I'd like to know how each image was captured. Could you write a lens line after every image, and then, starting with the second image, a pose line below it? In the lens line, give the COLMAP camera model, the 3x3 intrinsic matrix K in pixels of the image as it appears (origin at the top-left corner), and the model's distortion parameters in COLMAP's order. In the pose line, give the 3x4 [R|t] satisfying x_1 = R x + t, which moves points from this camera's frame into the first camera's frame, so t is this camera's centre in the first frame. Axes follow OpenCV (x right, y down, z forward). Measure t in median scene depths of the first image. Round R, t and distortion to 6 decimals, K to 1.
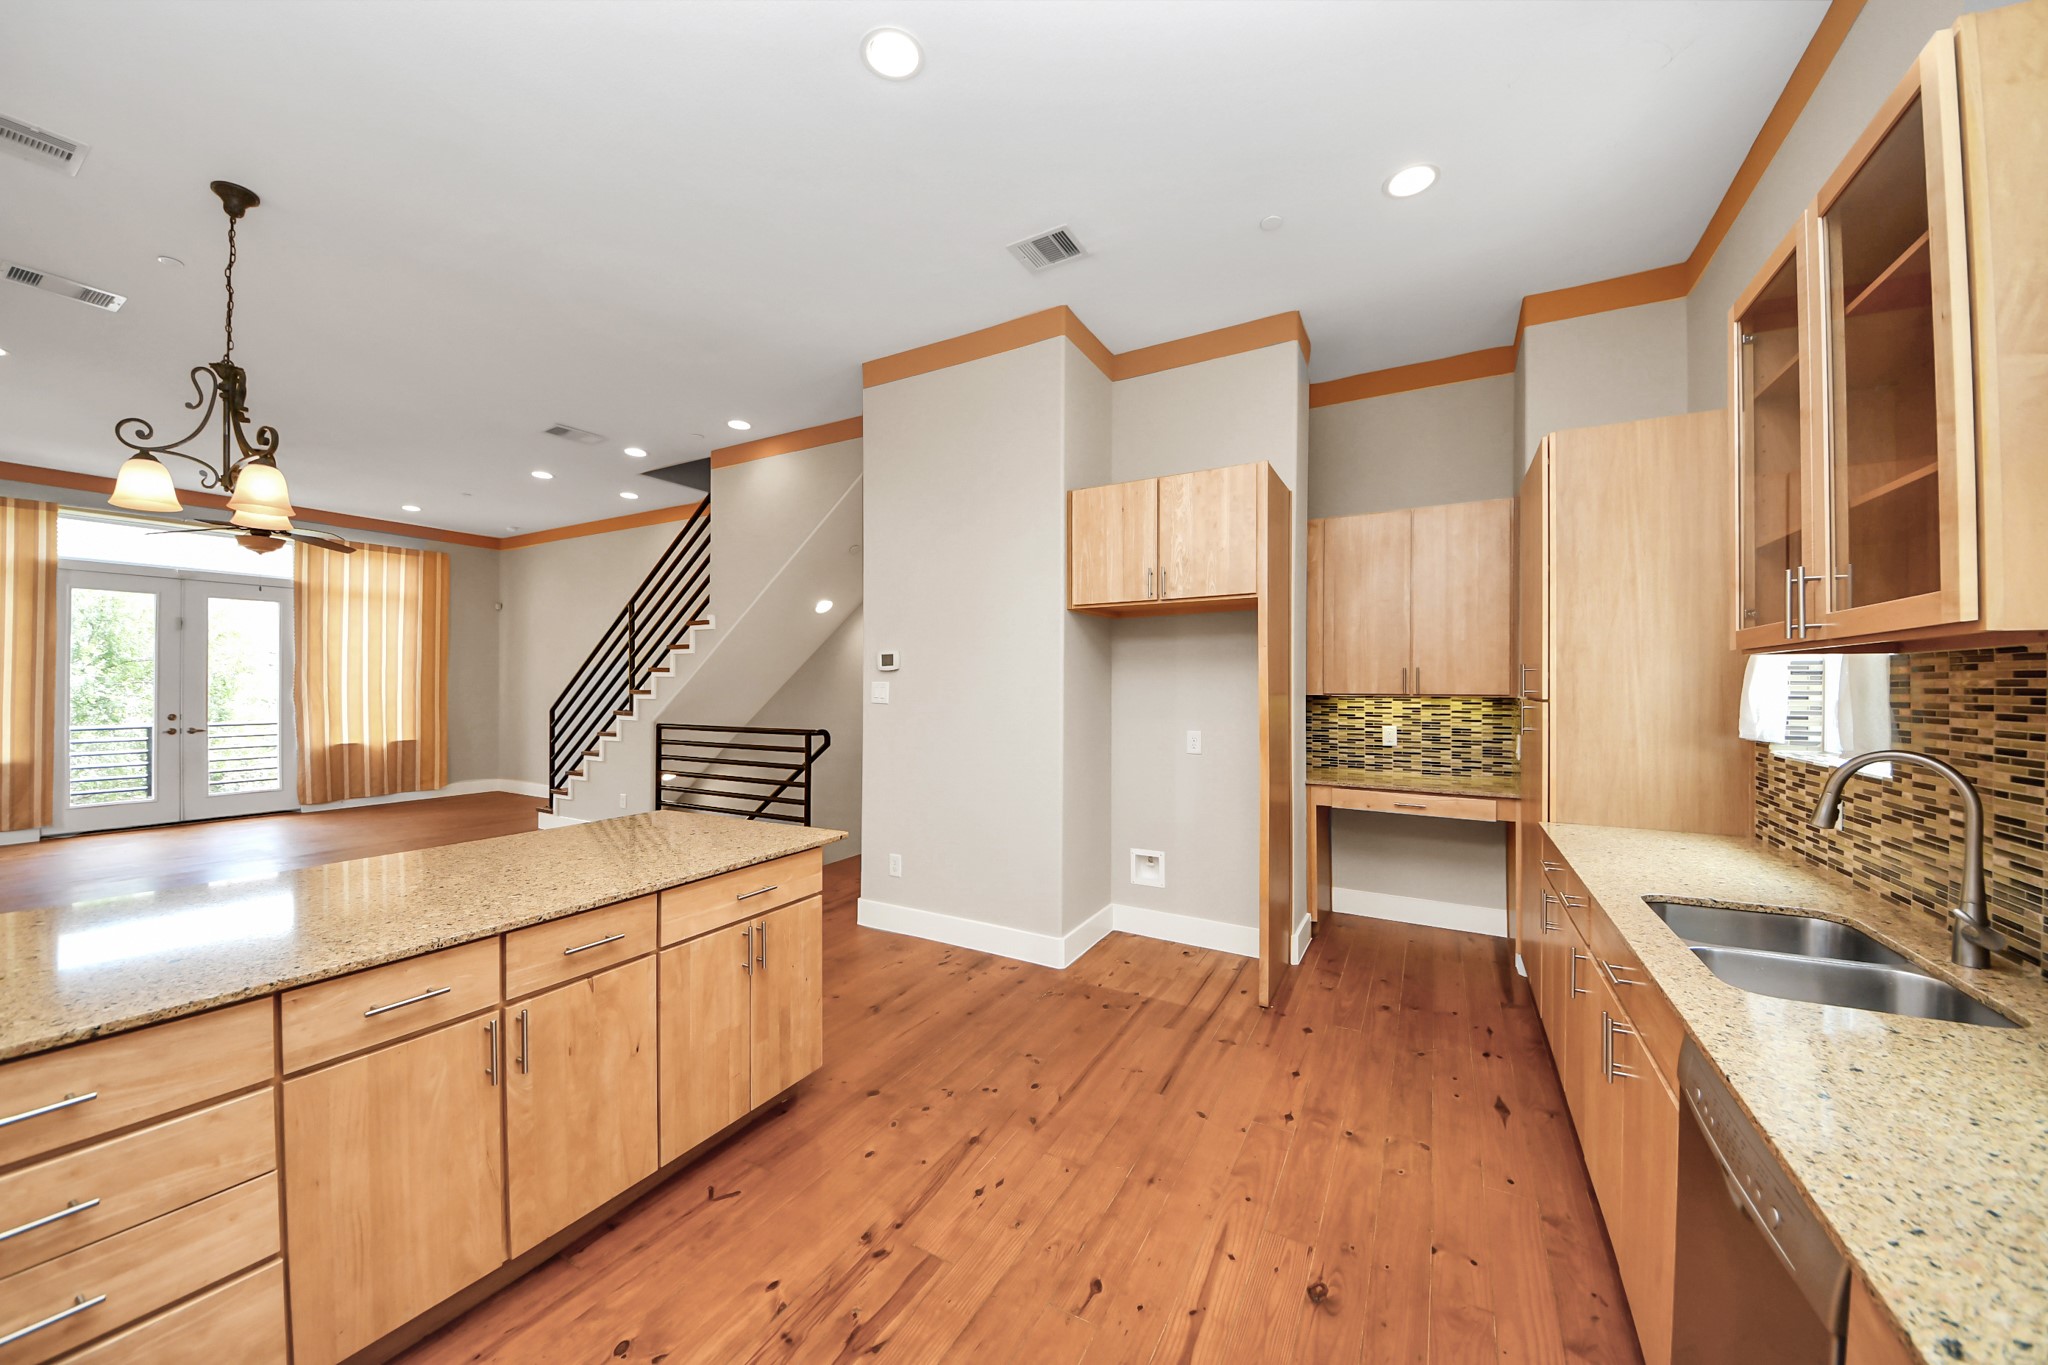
lens RADIAL K [[735.2, 0, 977.2], [0, 735.2, 678.8], [0, 0, 1]] dist [0.001271, -0.008231]
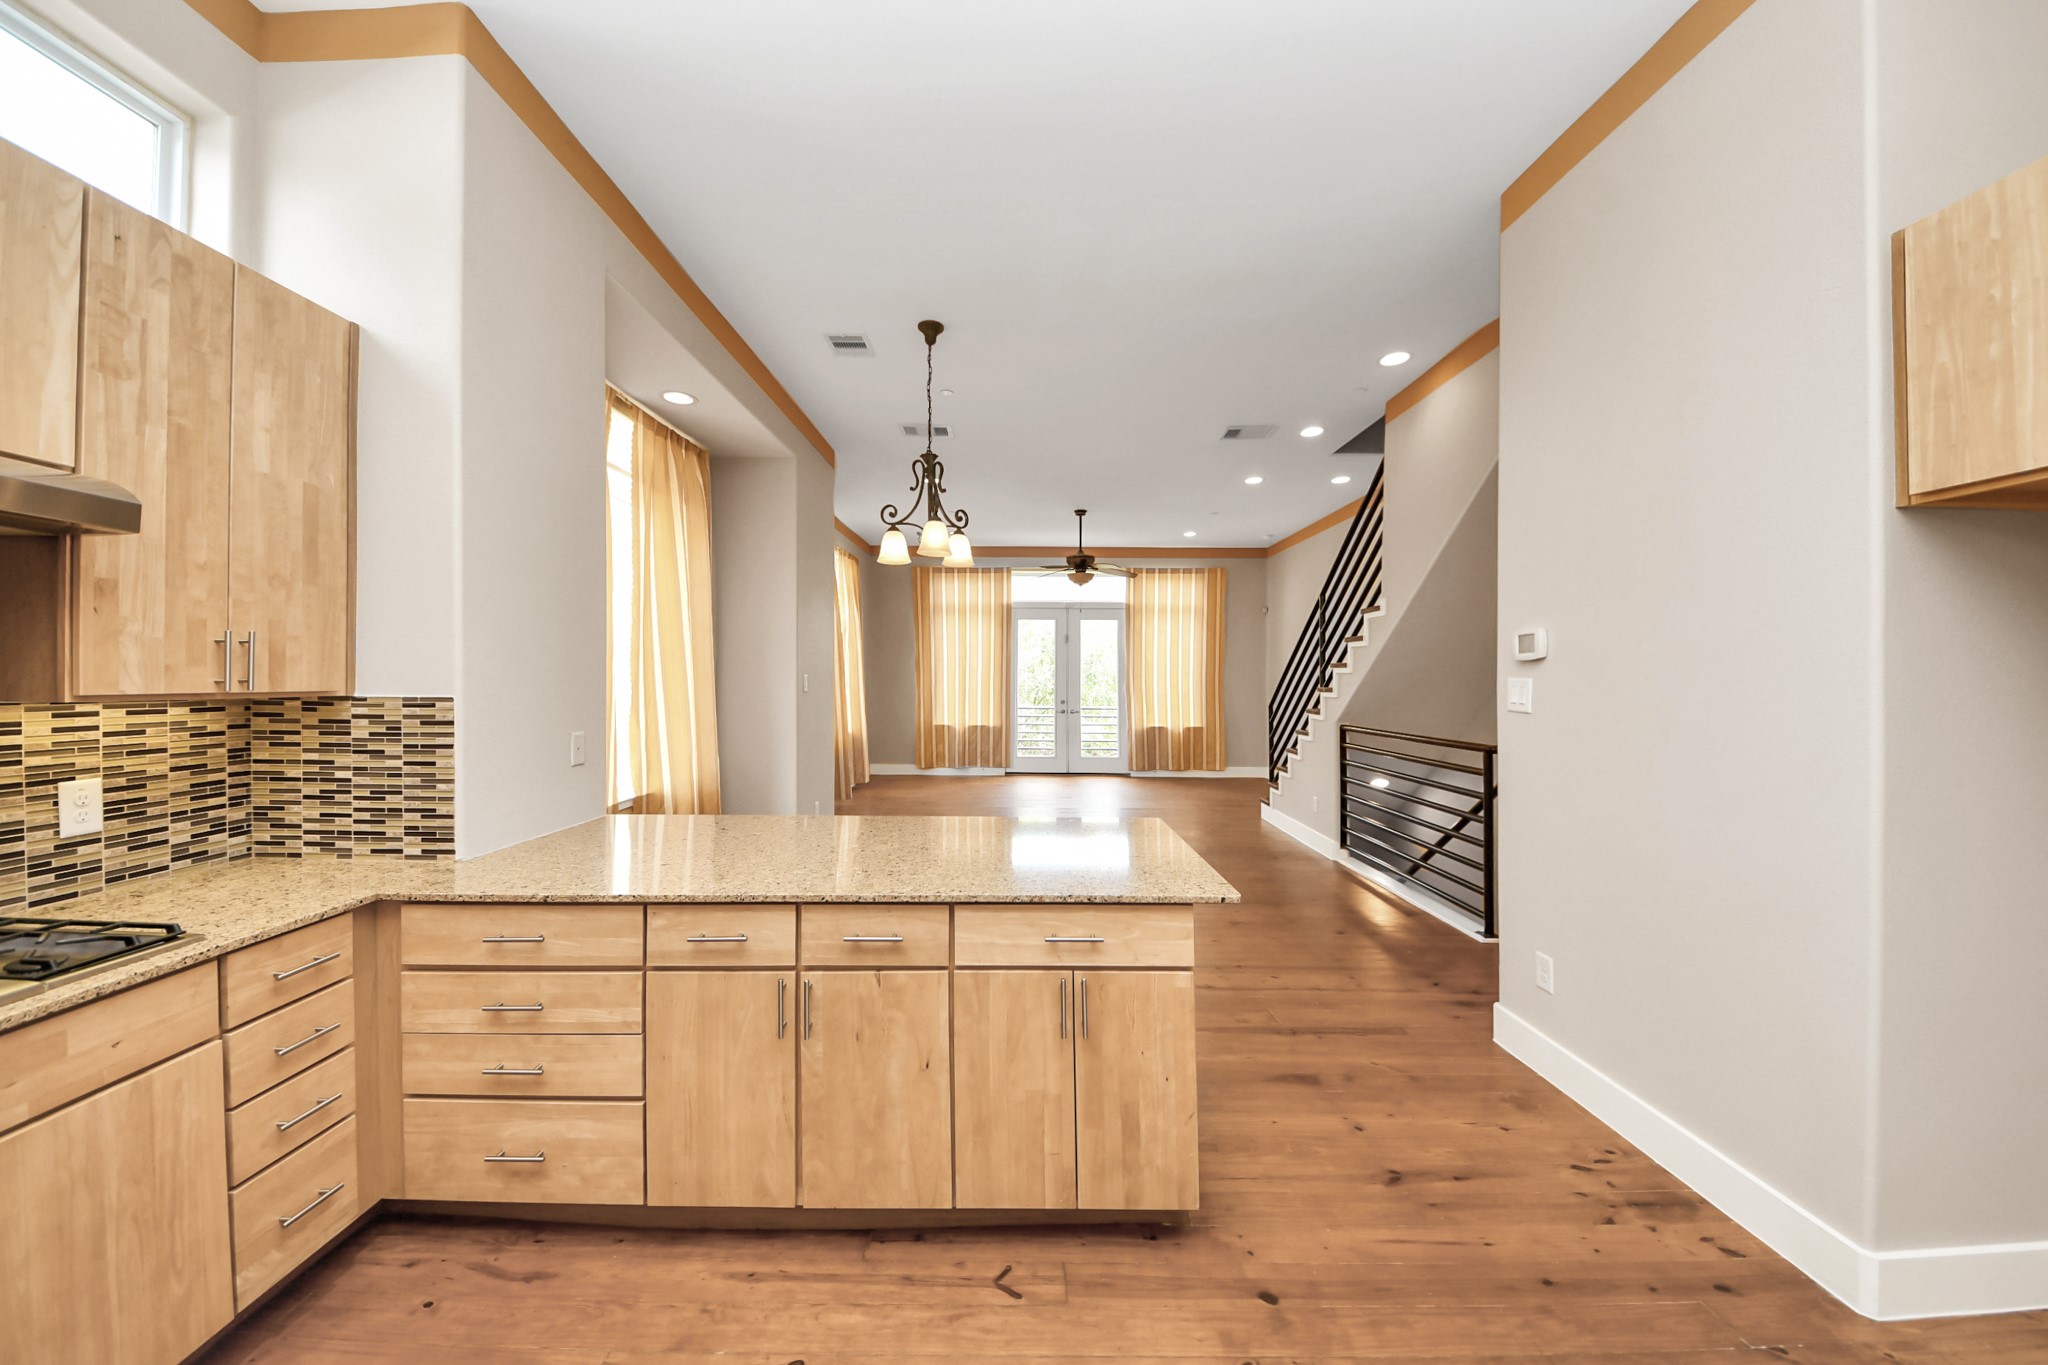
lens RADIAL K [[719.0, 0, 1029.2], [0, 719.0, 686.9], [0, 0, 1]] dist [0.032421, -0.017354]
pose [[0.523089, 0.010763, -0.852210, 0.240474], [0.001588, 0.999906, 0.013603, 0.002439], [0.852277, -0.008469, 0.523023, 0.381630]]
